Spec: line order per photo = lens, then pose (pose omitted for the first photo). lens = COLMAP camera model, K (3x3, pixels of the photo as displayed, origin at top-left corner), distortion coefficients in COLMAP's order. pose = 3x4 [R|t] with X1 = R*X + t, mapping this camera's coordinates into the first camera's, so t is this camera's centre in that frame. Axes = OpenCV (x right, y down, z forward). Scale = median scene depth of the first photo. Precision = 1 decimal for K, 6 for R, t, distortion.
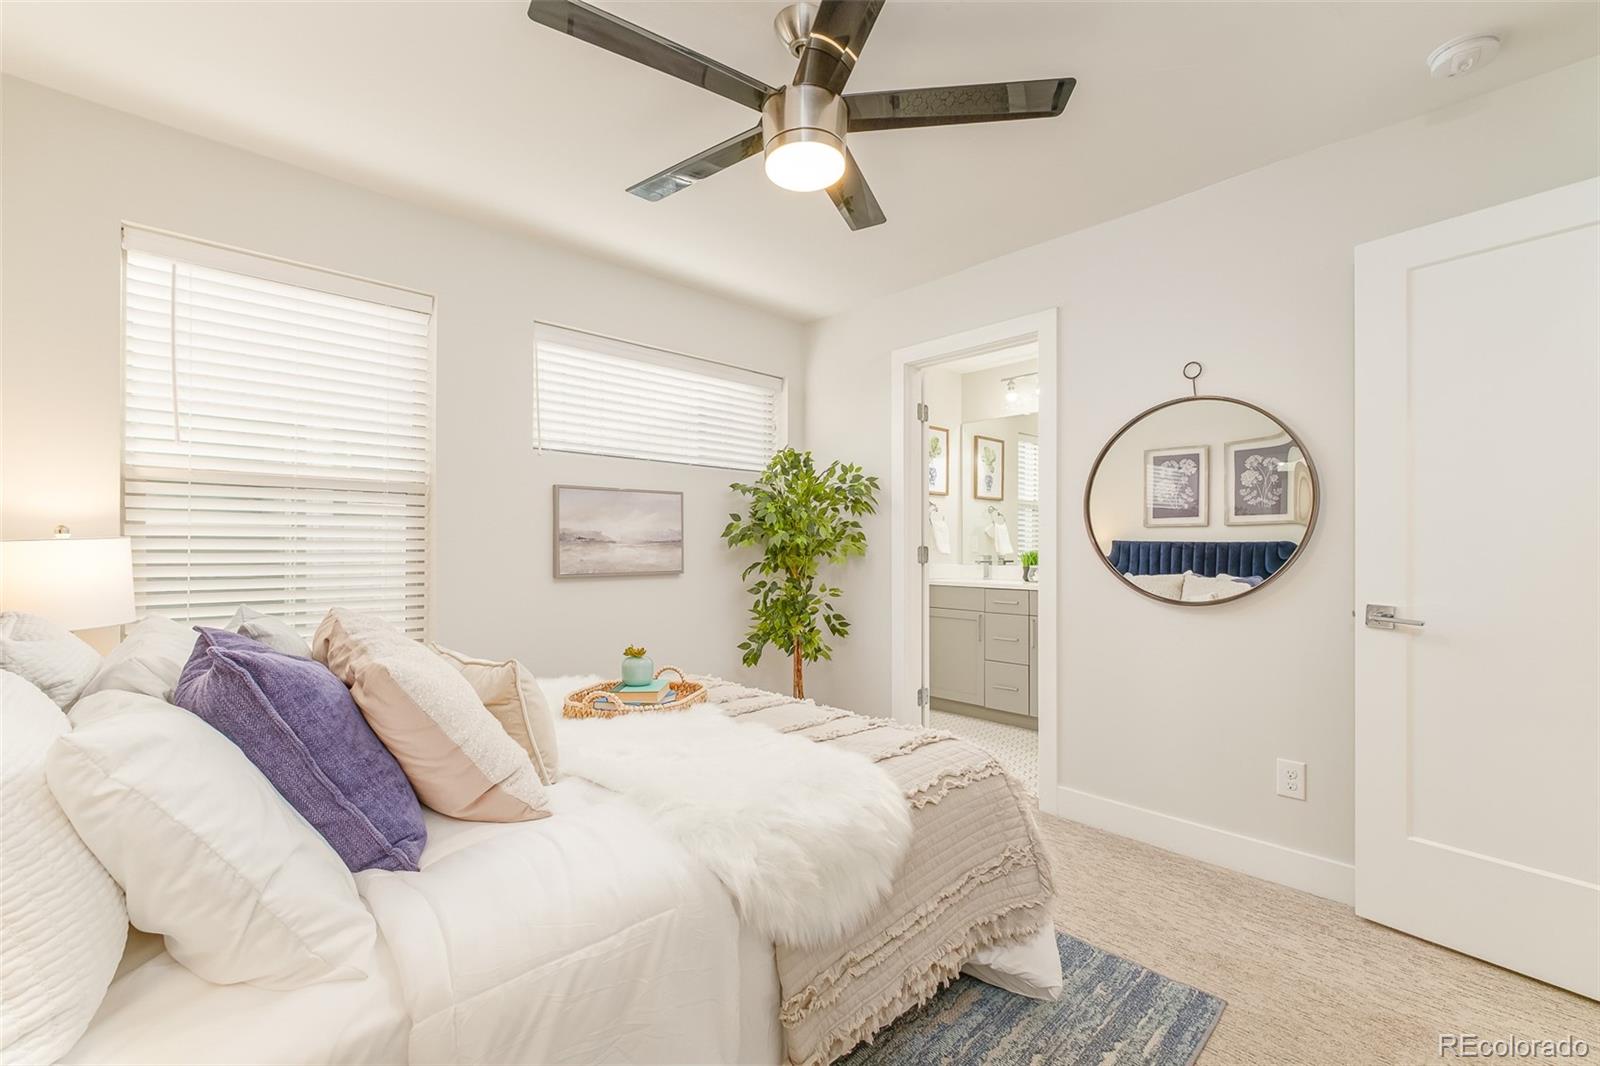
lens RADIAL K [[693.7, 0, 791.2], [0, 693.7, 533.0], [0, 0, 1]] dist [-0.002670, -0.000329]
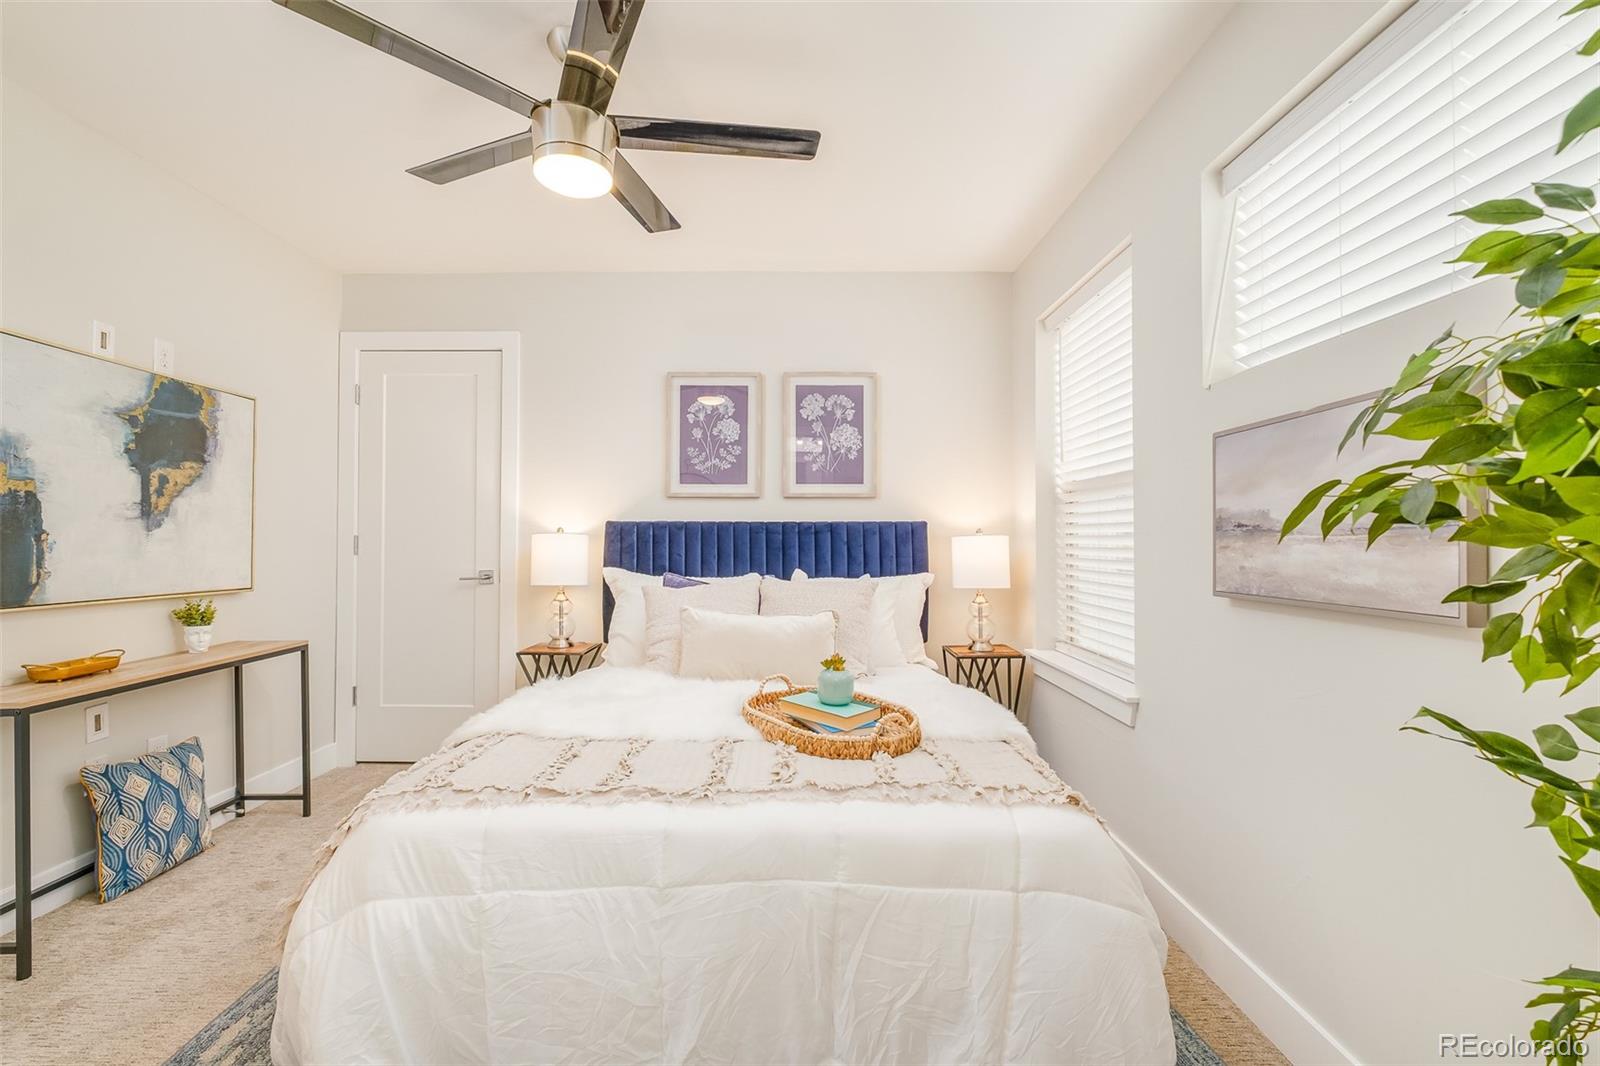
lens RADIAL K [[708.0, 0, 806.6], [0, 708.0, 528.6], [0, 0, 1]] dist [0.002061, 0.000431]
pose [[-0.666305, -0.020983, -0.745384, 0.283009], [0.001442, 0.999566, -0.029428, 0.022750], [0.745678, -0.020683, -0.665985, 1.001970]]
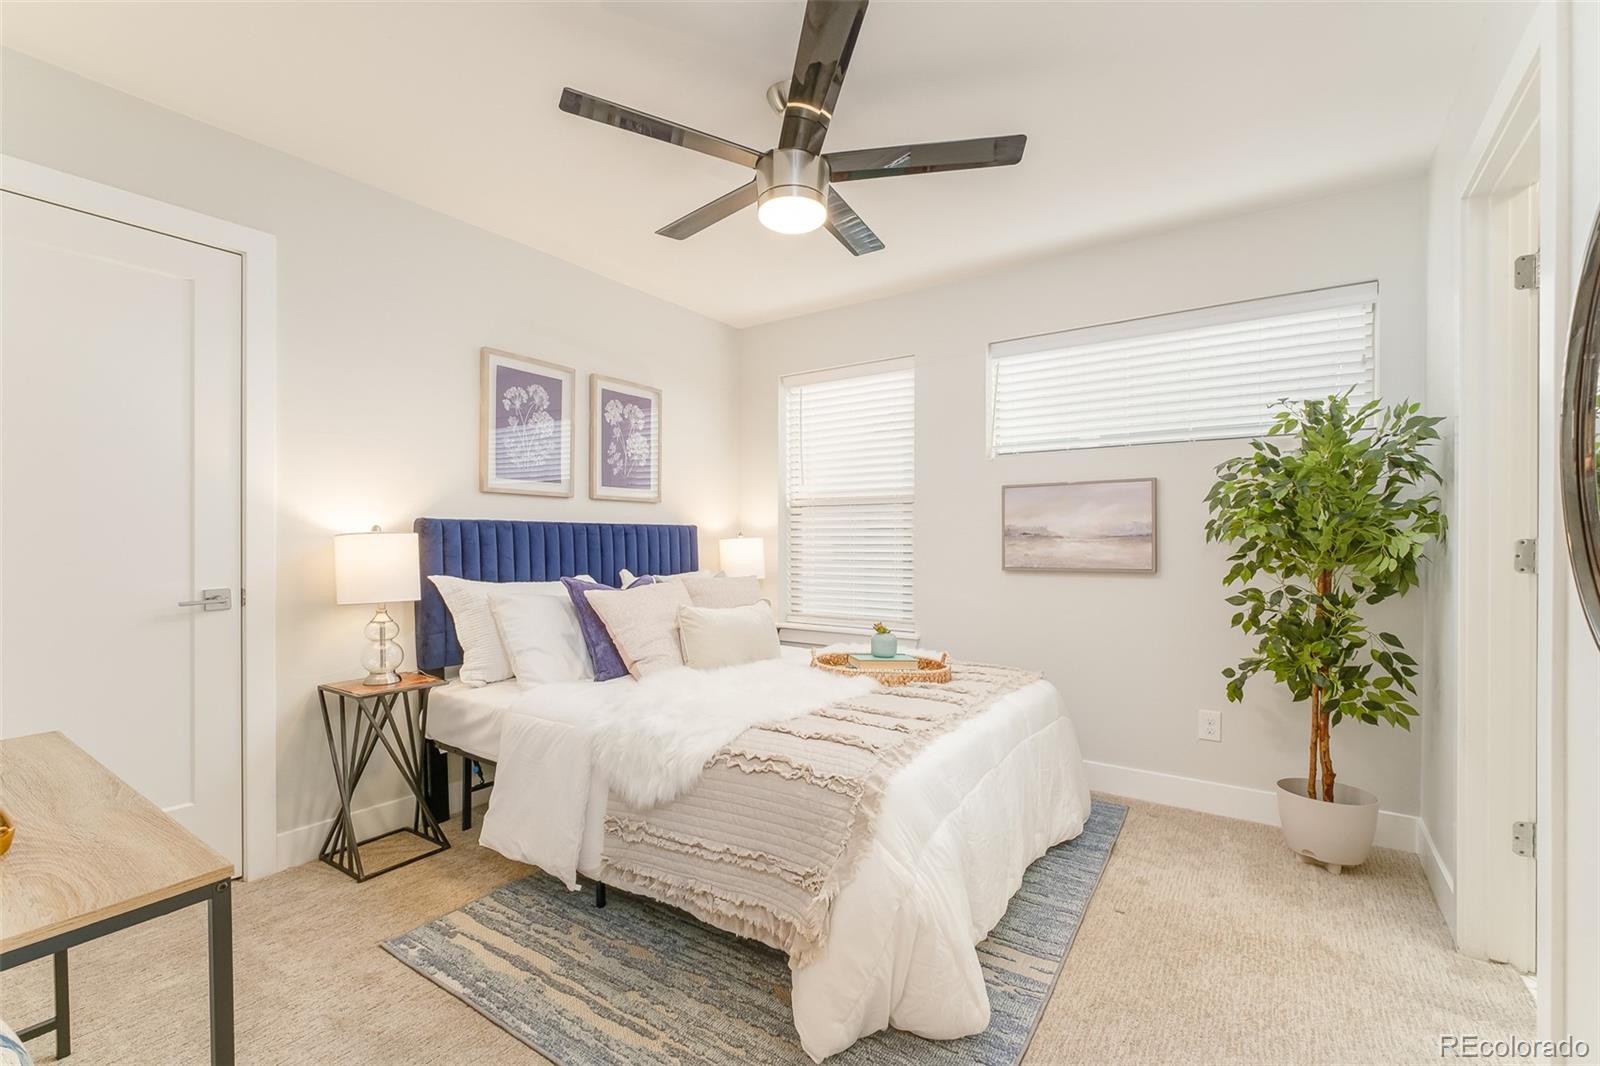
lens RADIAL K [[682.9, 0, 814.6], [0, 682.9, 538.1], [0, 0, 1]] dist [-0.002884, -0.000541]
pose [[0.237437, -0.011377, -0.971336, 0.565297], [0.012602, 0.999883, -0.008631, 0.017278], [0.971321, -0.010191, 0.237552, 0.399041]]
